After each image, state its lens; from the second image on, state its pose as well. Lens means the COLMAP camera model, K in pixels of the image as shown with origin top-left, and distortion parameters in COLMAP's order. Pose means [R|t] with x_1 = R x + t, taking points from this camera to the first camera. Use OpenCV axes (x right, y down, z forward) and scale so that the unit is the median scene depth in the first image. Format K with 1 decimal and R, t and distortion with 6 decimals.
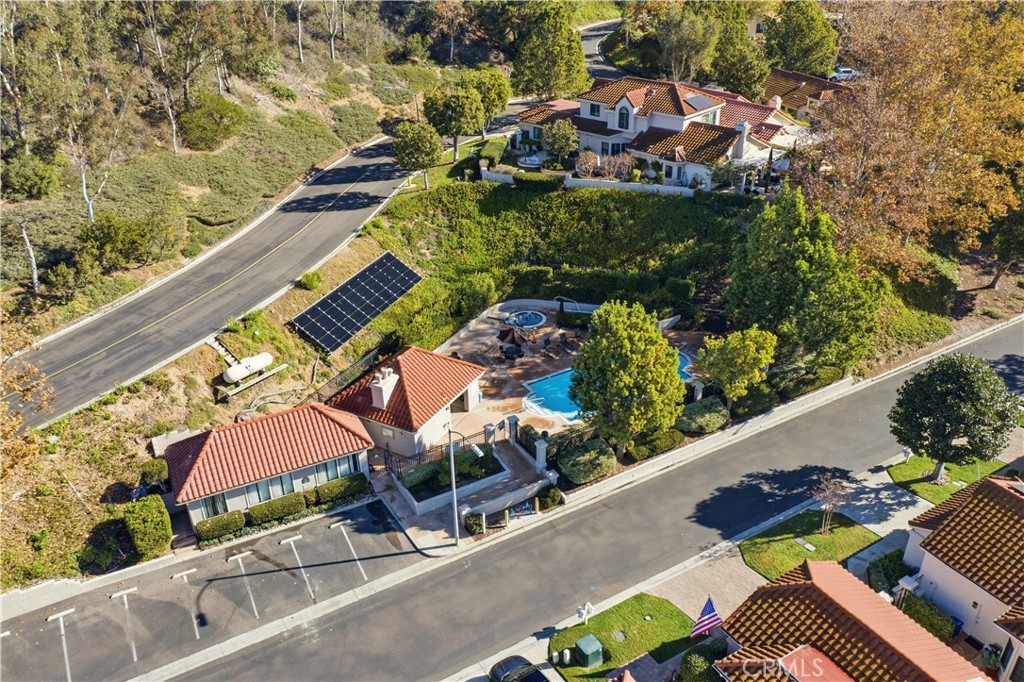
lens RADIAL K [[818.4, 0, 512.0], [0, 818.4, 341.0], [0, 0, 1]] dist [-0.022712, 0.017582]
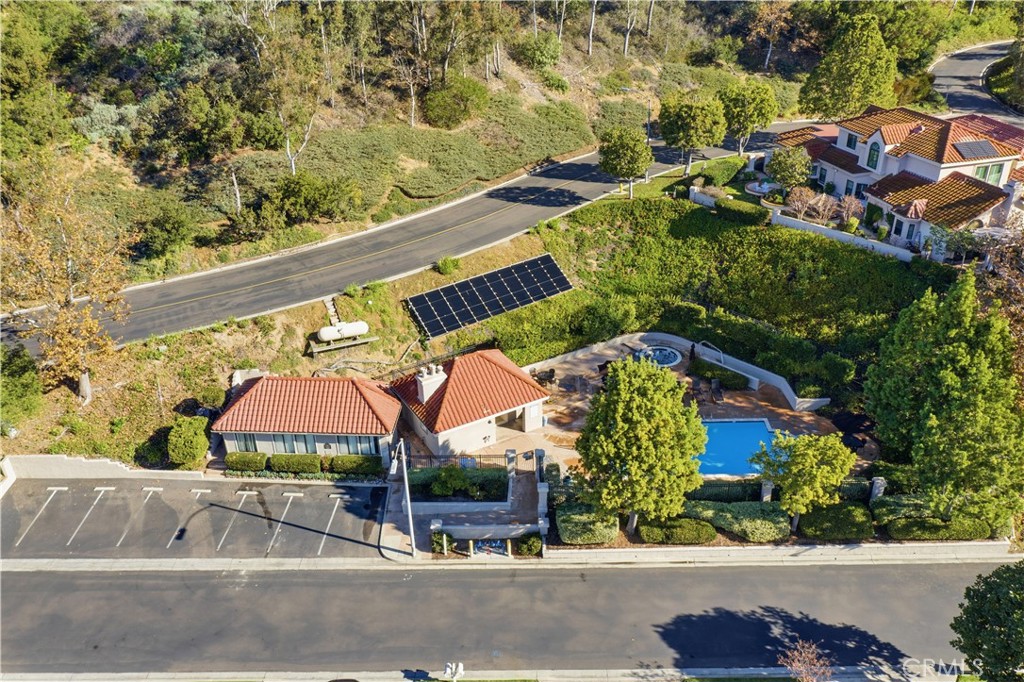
lens RADIAL K [[818.4, 0, 512.0], [0, 818.4, 341.0], [0, 0, 1]] dist [-0.022712, 0.017582]
pose [[0.856499, 0.246439, -0.453517, 0.316500], [-0.241740, 0.967857, 0.069387, -0.073937], [0.456039, 0.050203, 0.888543, 0.127630]]
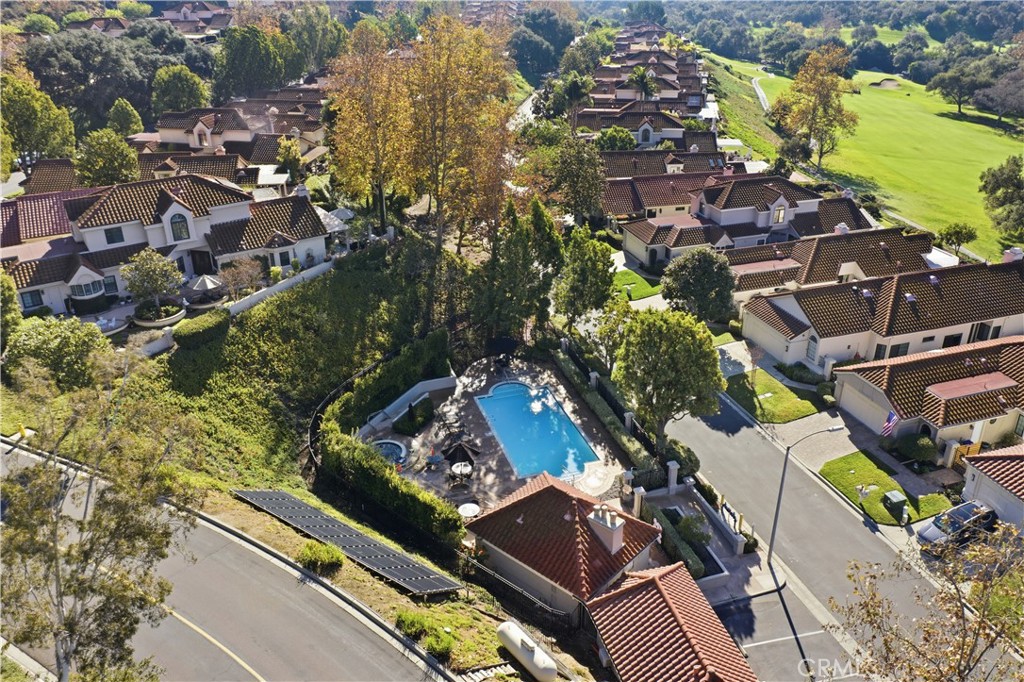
lens RADIAL K [[818.4, 0, 512.0], [0, 818.4, 341.0], [0, 0, 1]] dist [-0.022712, 0.017582]
pose [[0.221314, -0.410315, 0.884682, -0.700523], [0.479441, 0.835752, 0.267683, -0.307507], [-0.849209, 0.364911, 0.381685, 0.596017]]
